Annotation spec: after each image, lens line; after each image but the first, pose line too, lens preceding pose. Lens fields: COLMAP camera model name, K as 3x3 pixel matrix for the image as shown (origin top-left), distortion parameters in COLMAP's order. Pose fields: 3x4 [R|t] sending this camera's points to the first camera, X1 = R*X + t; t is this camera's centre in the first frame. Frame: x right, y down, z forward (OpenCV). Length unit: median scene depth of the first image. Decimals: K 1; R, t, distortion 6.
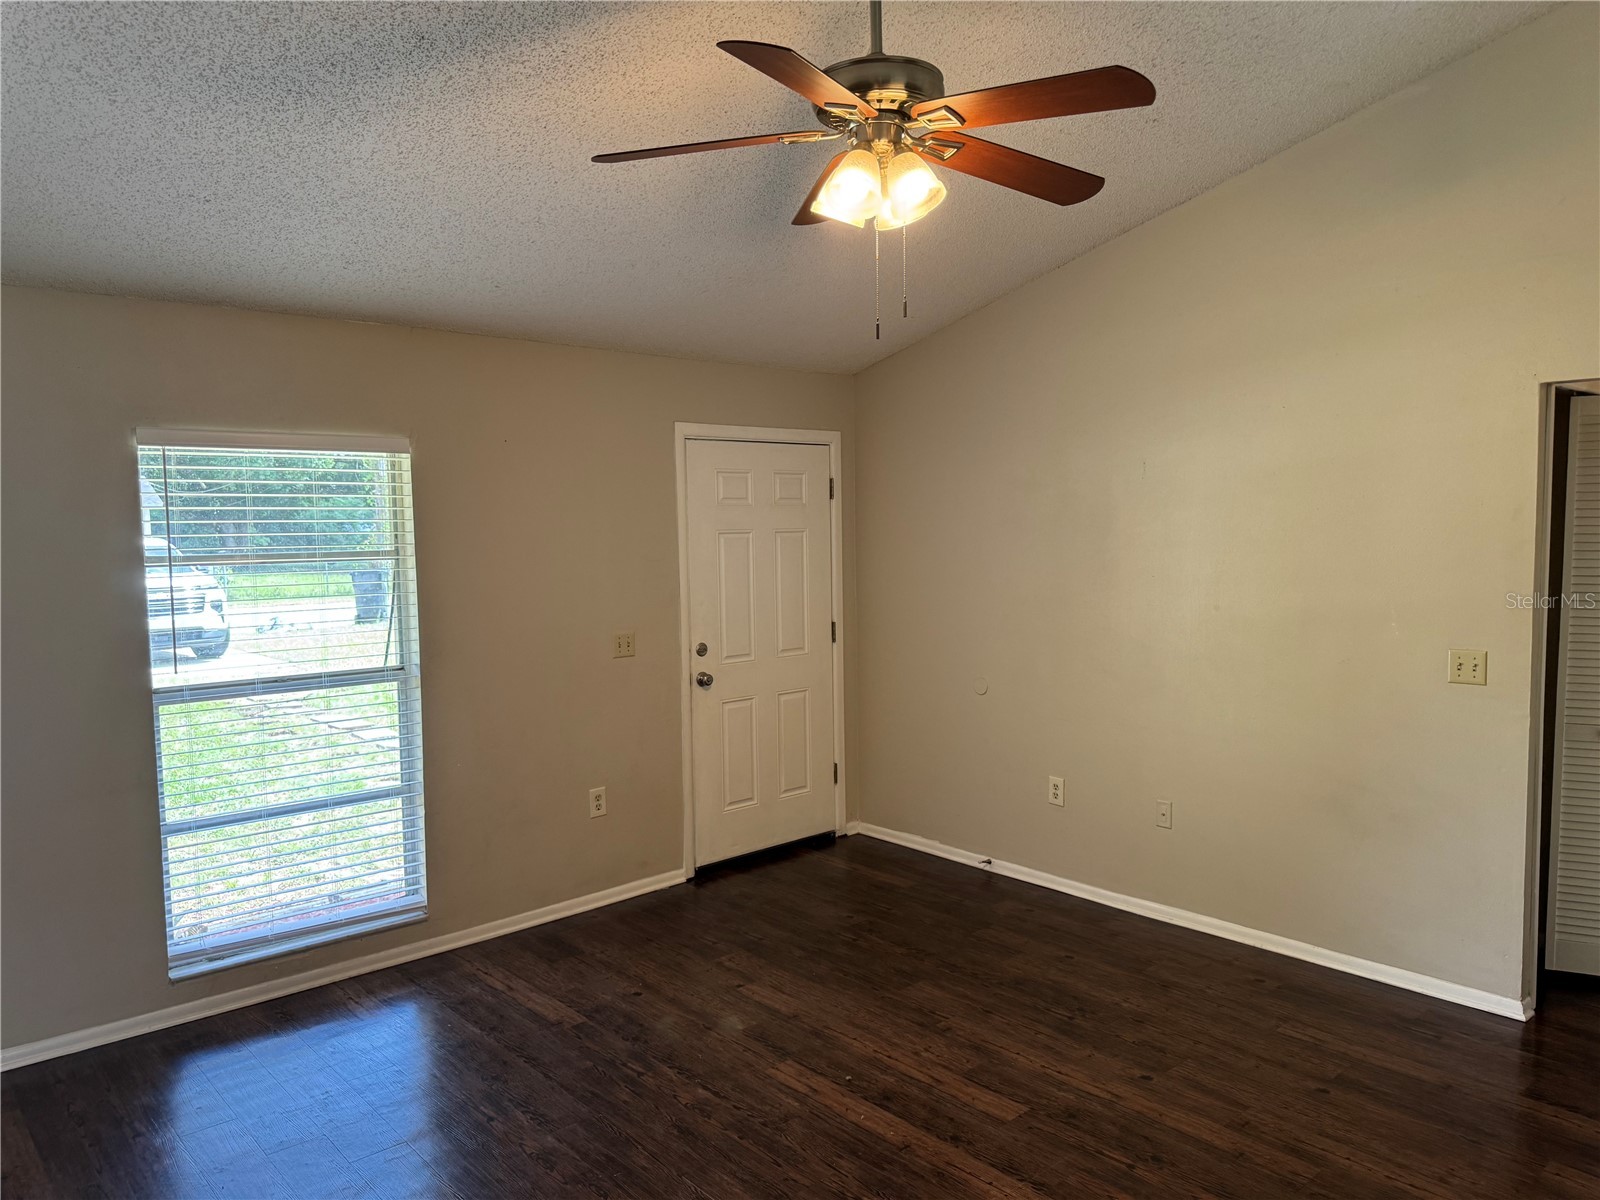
lens RADIAL K [[1130.7, 0, 799.2], [0, 1130.7, 606.5], [0, 0, 1]] dist [0.027599, 0.002986]
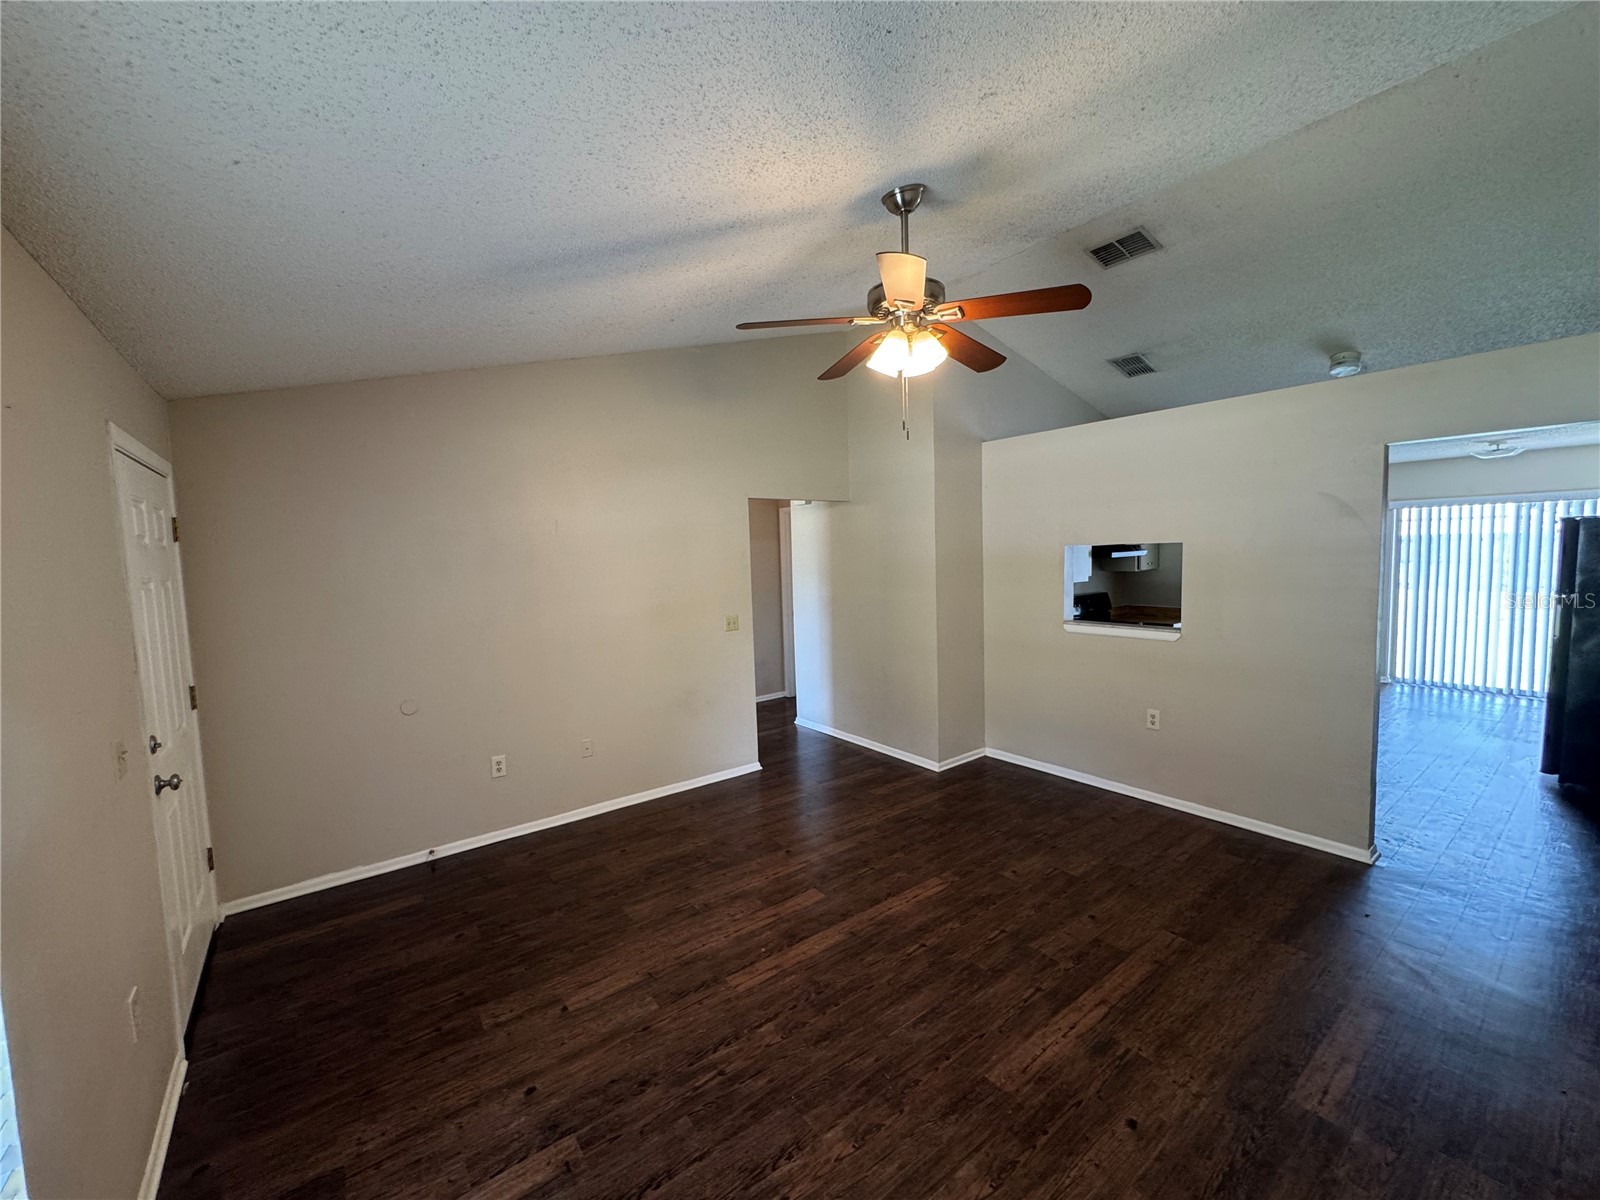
lens RADIAL K [[642.7, 0, 797.3], [0, 642.7, 596.7], [0, 0, 1]] dist [0.017476, -0.000418]
pose [[0.088959, -0.058686, 0.994305, -0.613576], [0.106060, 0.993145, 0.049128, -0.043010], [-0.990372, 0.101086, 0.094574, 0.720846]]
